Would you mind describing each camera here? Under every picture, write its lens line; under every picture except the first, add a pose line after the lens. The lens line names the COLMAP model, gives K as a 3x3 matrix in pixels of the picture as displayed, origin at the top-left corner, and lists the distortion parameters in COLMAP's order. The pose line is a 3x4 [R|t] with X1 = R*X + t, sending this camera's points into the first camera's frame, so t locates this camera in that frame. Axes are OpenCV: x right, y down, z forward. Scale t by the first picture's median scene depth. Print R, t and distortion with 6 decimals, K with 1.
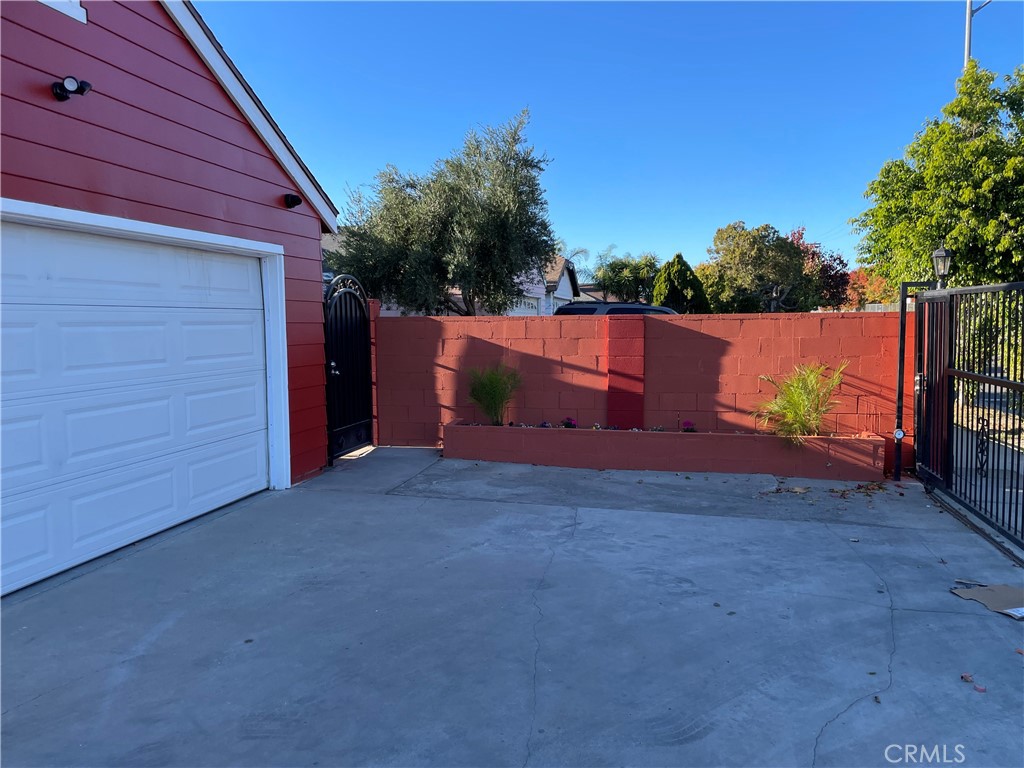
lens RADIAL K [[778.2, 0, 517.5], [0, 778.2, 385.1], [0, 0, 1]] dist [0.079472, -0.114510]
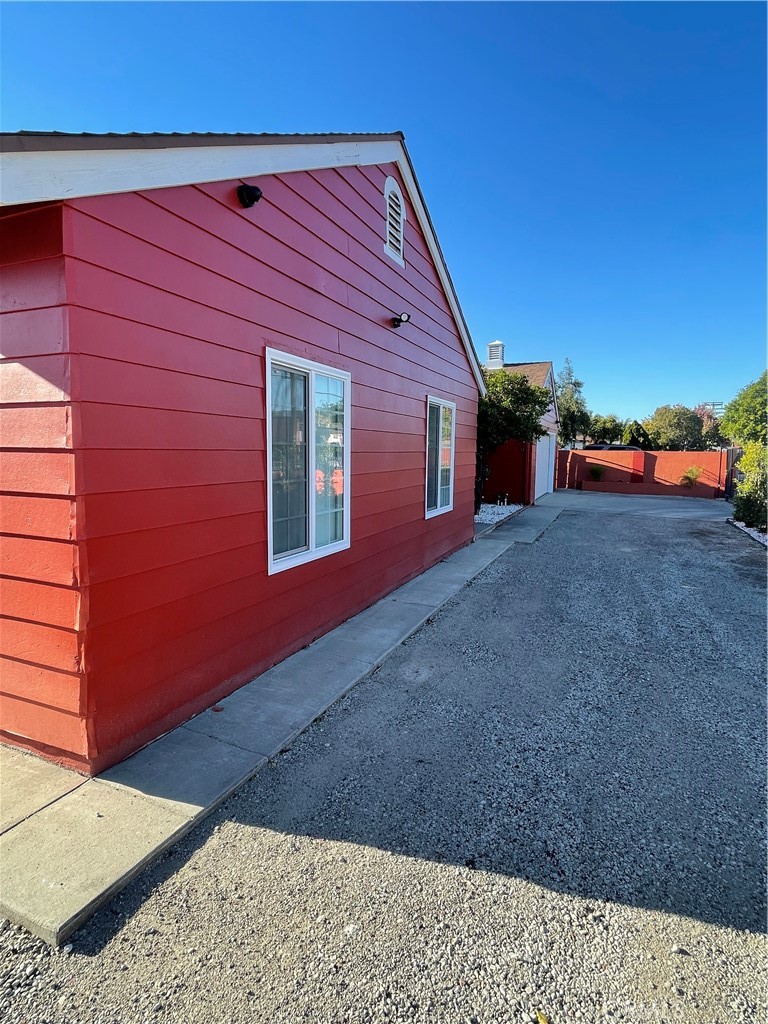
lens RADIAL K [[550.9, 0, 371.9], [0, 550.9, 507.3], [0, 0, 1]] dist [-0.003096, -0.001069]
pose [[0.979709, 0.037784, -0.196831, -0.485862], [-0.033057, 0.999082, 0.027245, 0.120489], [0.197680, -0.020186, 0.980059, -1.502202]]
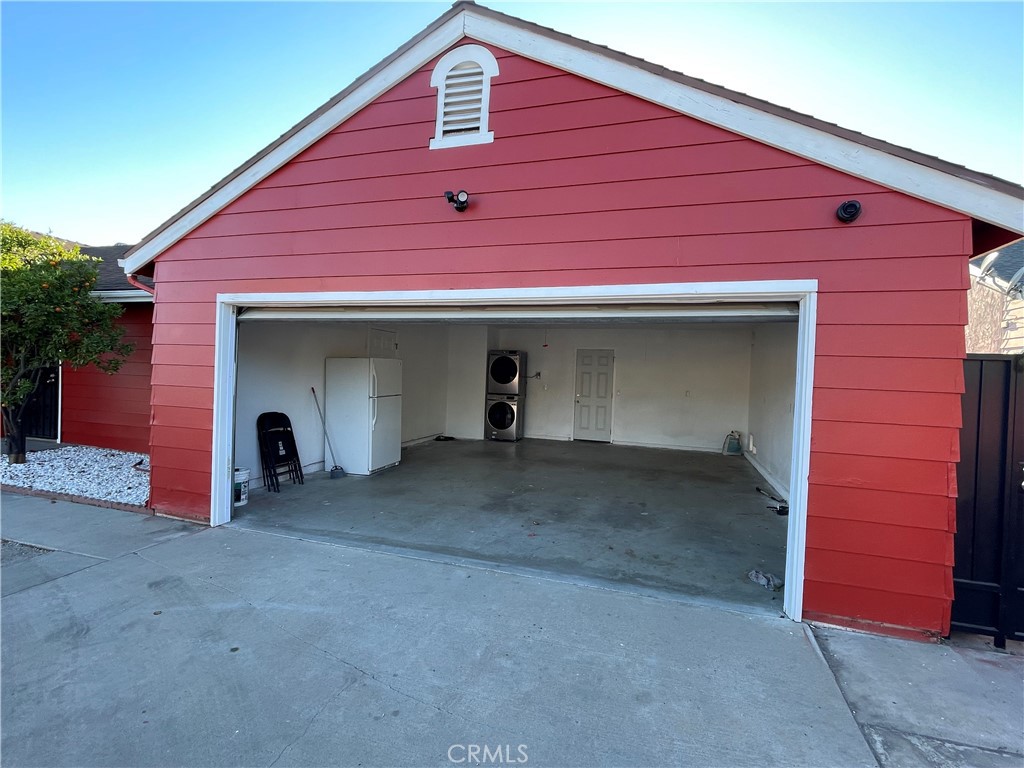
lens RADIAL K [[491.5, 0, 512.9], [0, 491.5, 382.8], [0, 0, 1]] dist [-0.002972, 0.001031]
pose [[-0.095749, 0.017332, -0.995255, 0.132131], [-0.117379, 0.992676, 0.028579, -0.050647], [0.988461, 0.119558, -0.093013, 0.605083]]
